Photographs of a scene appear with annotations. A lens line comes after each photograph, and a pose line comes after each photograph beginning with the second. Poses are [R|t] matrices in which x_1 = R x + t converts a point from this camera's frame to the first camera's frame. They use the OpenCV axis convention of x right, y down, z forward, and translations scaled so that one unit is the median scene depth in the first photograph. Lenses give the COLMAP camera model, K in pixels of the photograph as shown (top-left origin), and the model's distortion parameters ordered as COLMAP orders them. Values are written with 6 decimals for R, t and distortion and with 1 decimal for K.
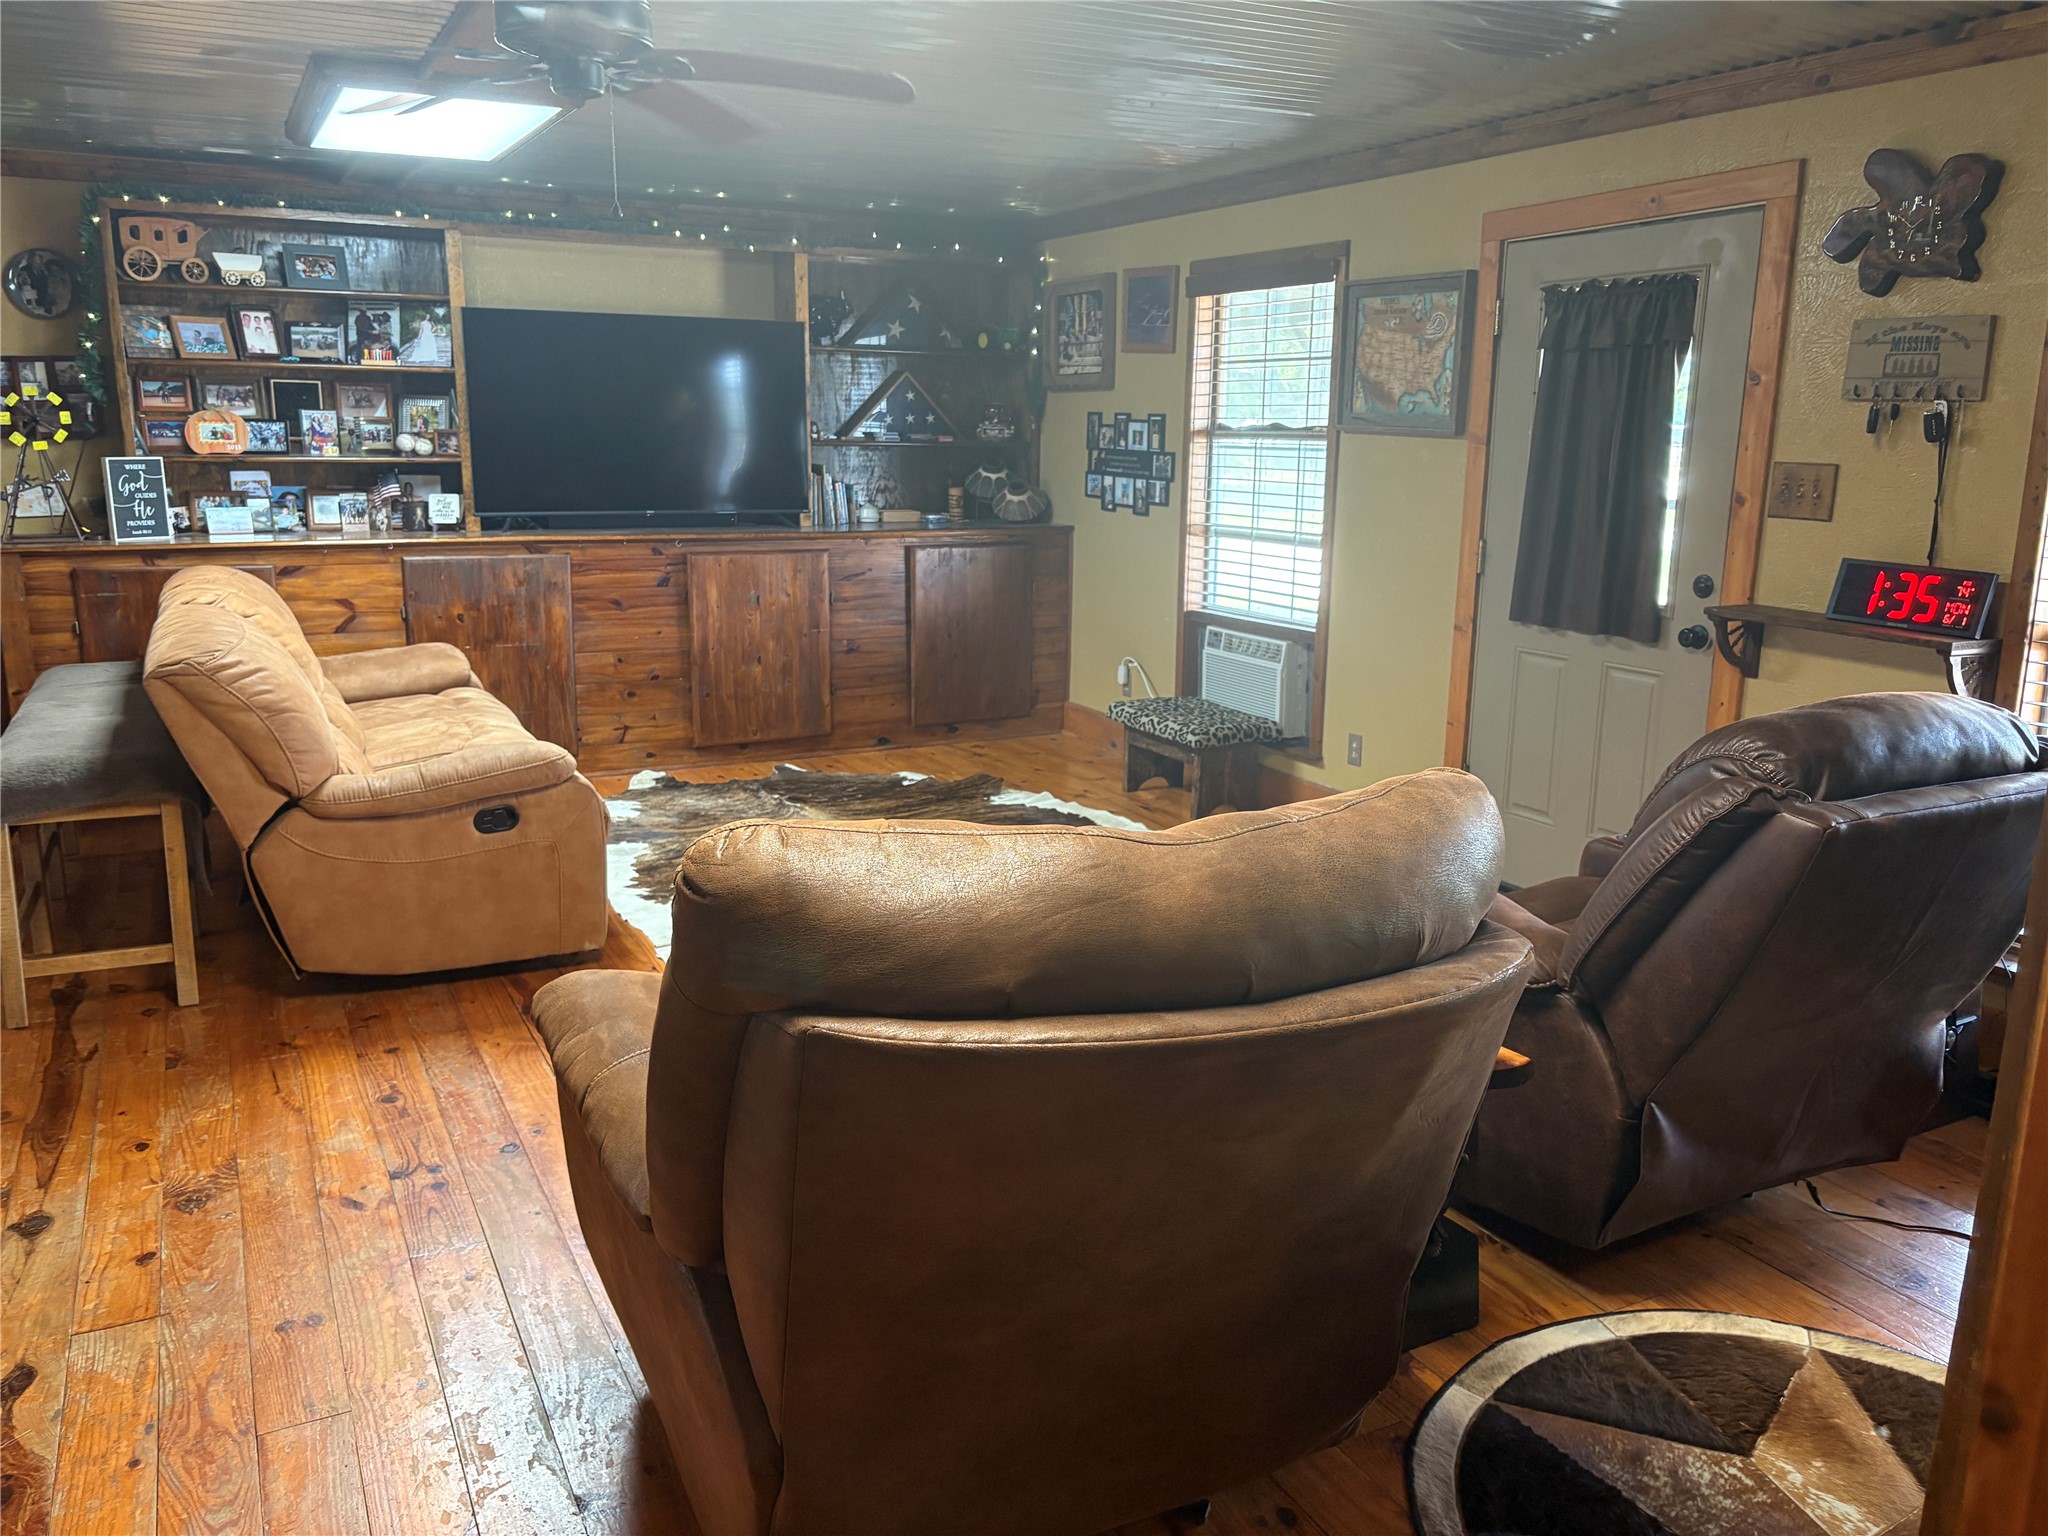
lens RADIAL K [[1572.9, 0, 1024.0], [0, 1572.9, 768.0], [0, 0, 1]] dist [0.002894, 0.002381]
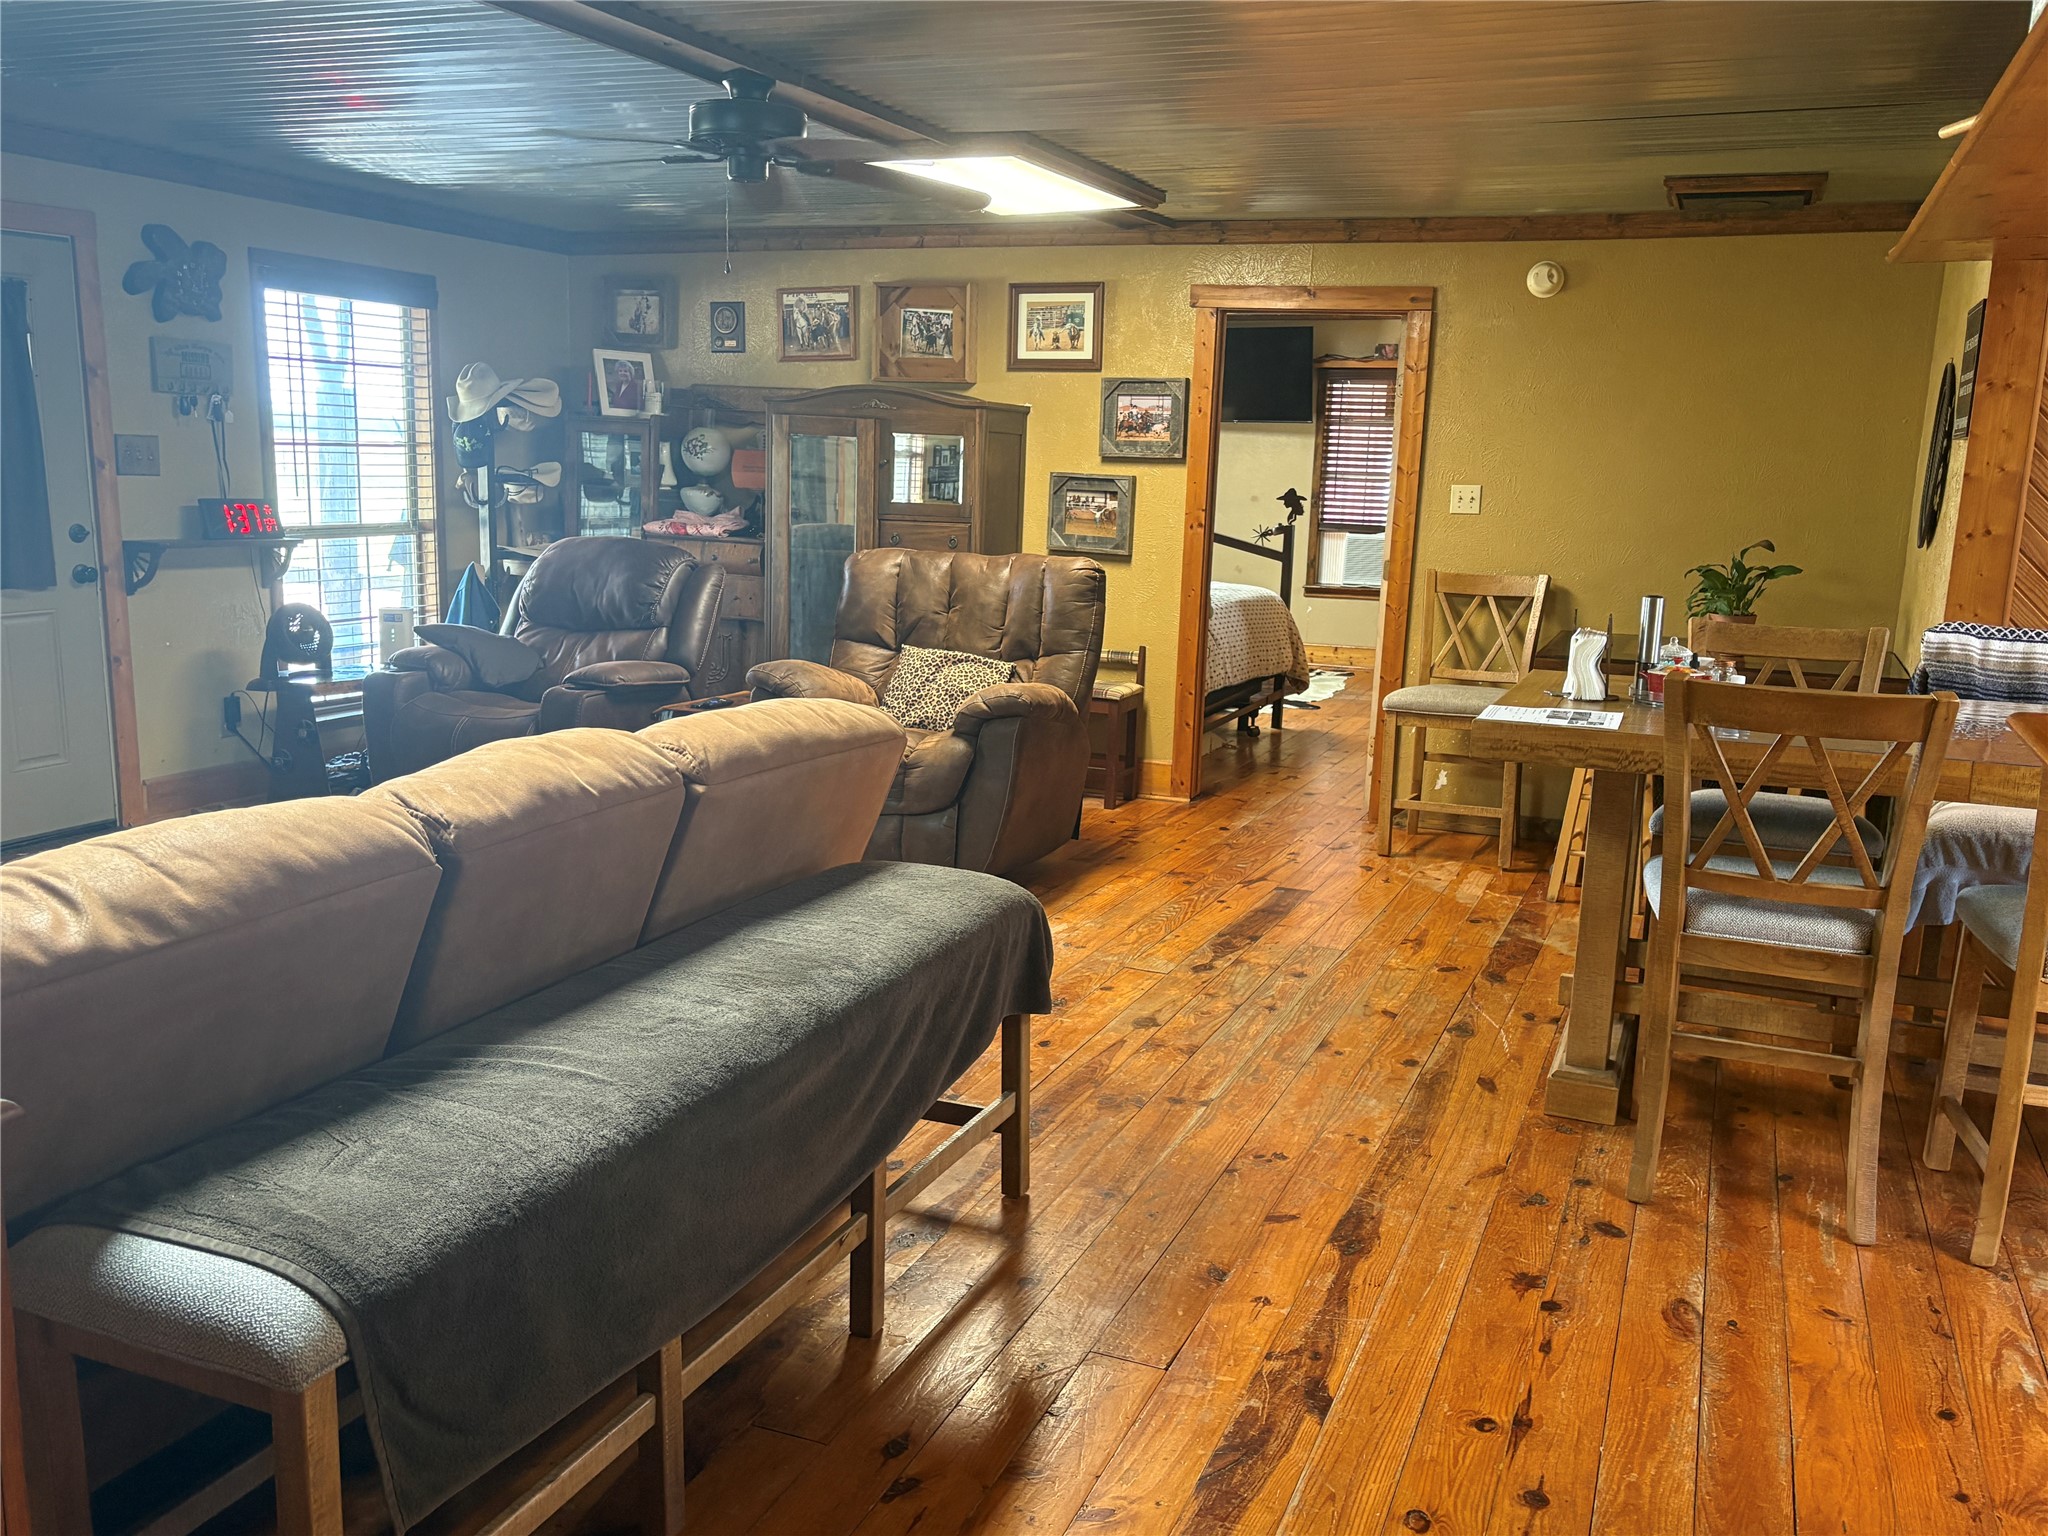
lens RADIAL K [[1705.0, 0, 1019.3], [0, 1705.0, 767.4], [0, 0, 1]] dist [0.140321, -0.282456]
pose [[-0.635523, -0.171147, 0.752874, -1.302516], [0.131255, 0.936979, 0.323795, -0.335644], [-0.760844, 0.304598, -0.573007, 1.478850]]
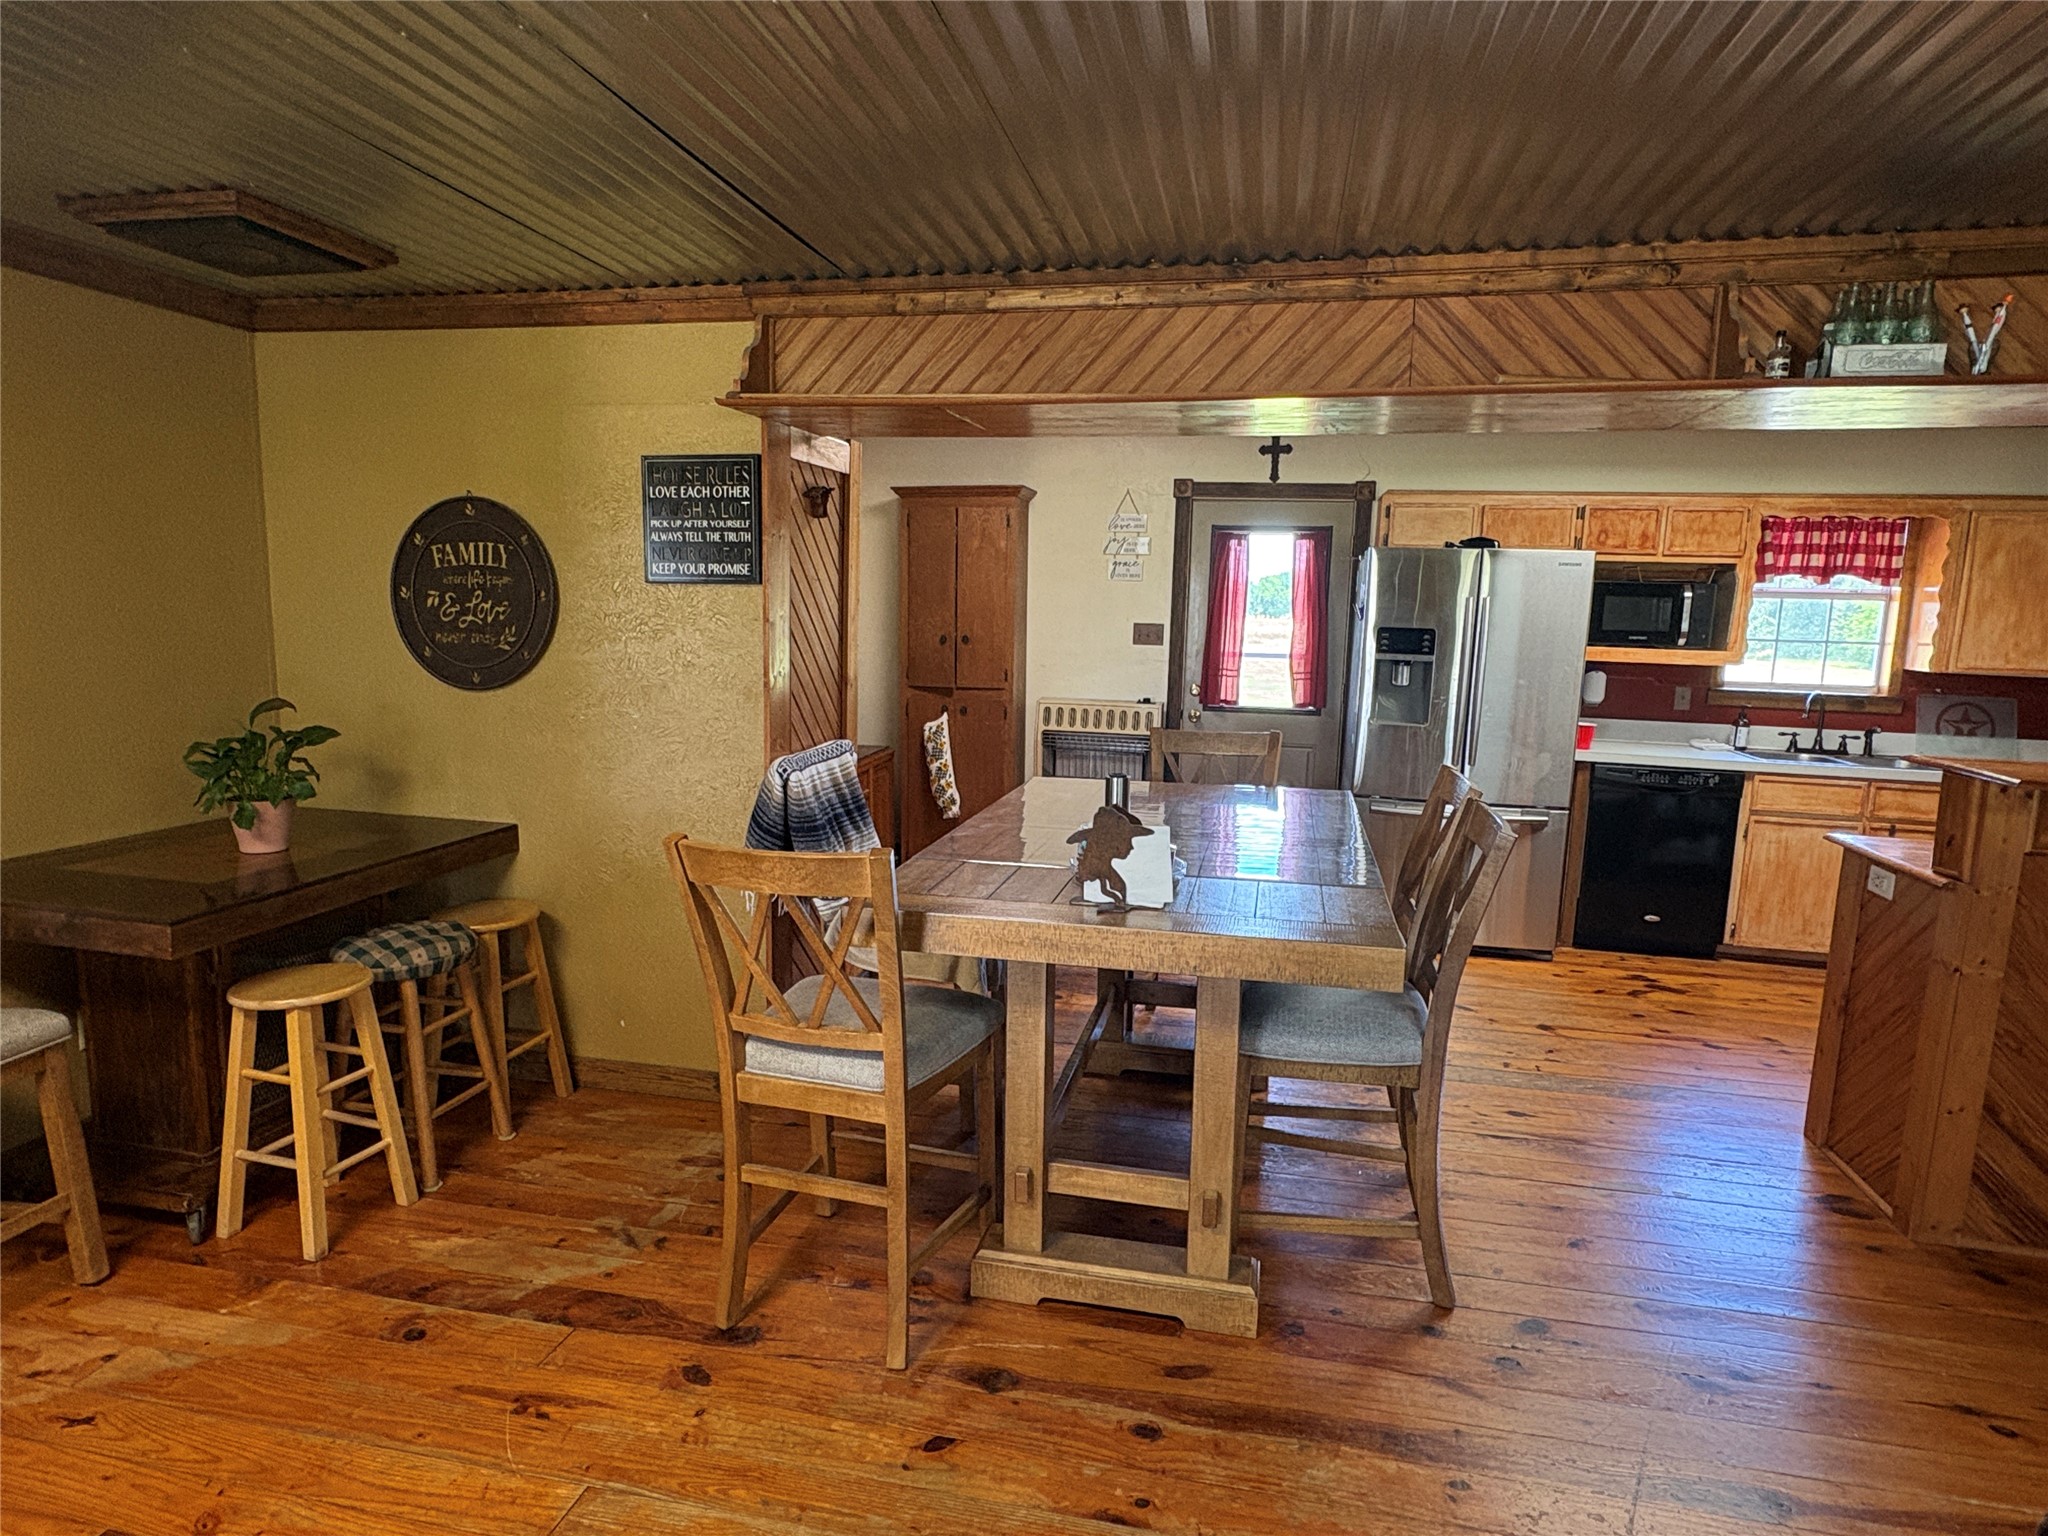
lens RADIAL K [[1155.0, 0, 1024.0], [0, 1155.0, 768.0], [0, 0, 1]] dist [-0.000426, -0.000880]
pose [[-0.646413, 0.081306, -0.758643, -0.201336], [-0.194897, 0.943724, 0.267207, -0.207651], [0.737676, 0.320584, -0.594189, 0.886207]]
